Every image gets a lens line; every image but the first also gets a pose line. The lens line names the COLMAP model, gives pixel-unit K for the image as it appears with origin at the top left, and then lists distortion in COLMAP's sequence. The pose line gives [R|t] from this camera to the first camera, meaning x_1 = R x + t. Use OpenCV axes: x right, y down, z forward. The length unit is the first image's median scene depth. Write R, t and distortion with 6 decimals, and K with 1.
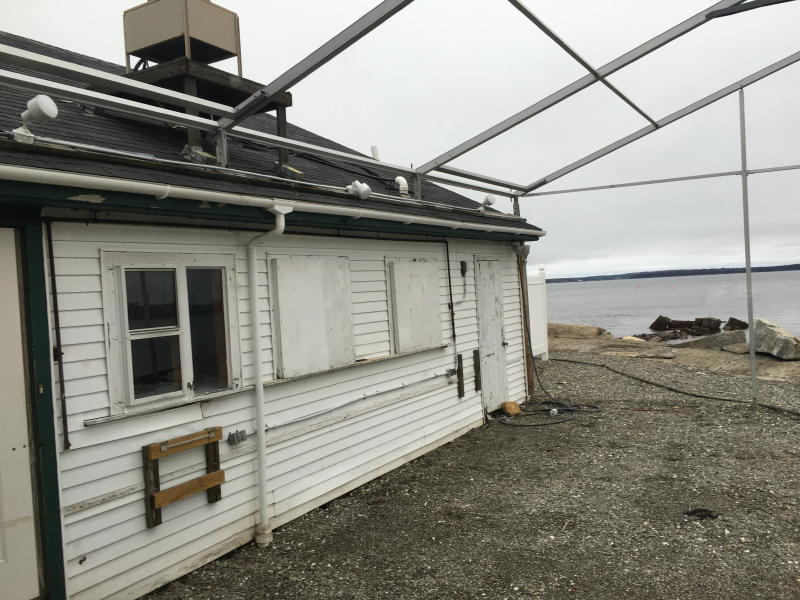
lens RADIAL K [[674.2, 0, 400.0], [0, 674.2, 300.0], [0, 0, 1]] dist [0.078373, -0.106027]
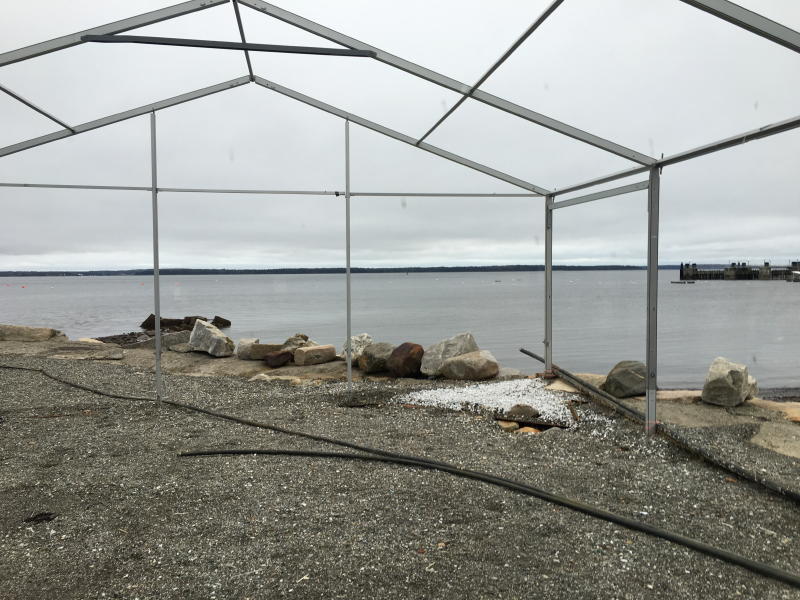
lens RADIAL K [[674.2, 0, 400.0], [0, 674.2, 300.0], [0, 0, 1]] dist [0.078373, -0.106027]
pose [[0.775575, 0.017194, 0.631021, 0.086659], [-0.020920, 0.999780, -0.001529, -0.011708], [-0.630909, -0.012015, 0.775764, -0.061417]]
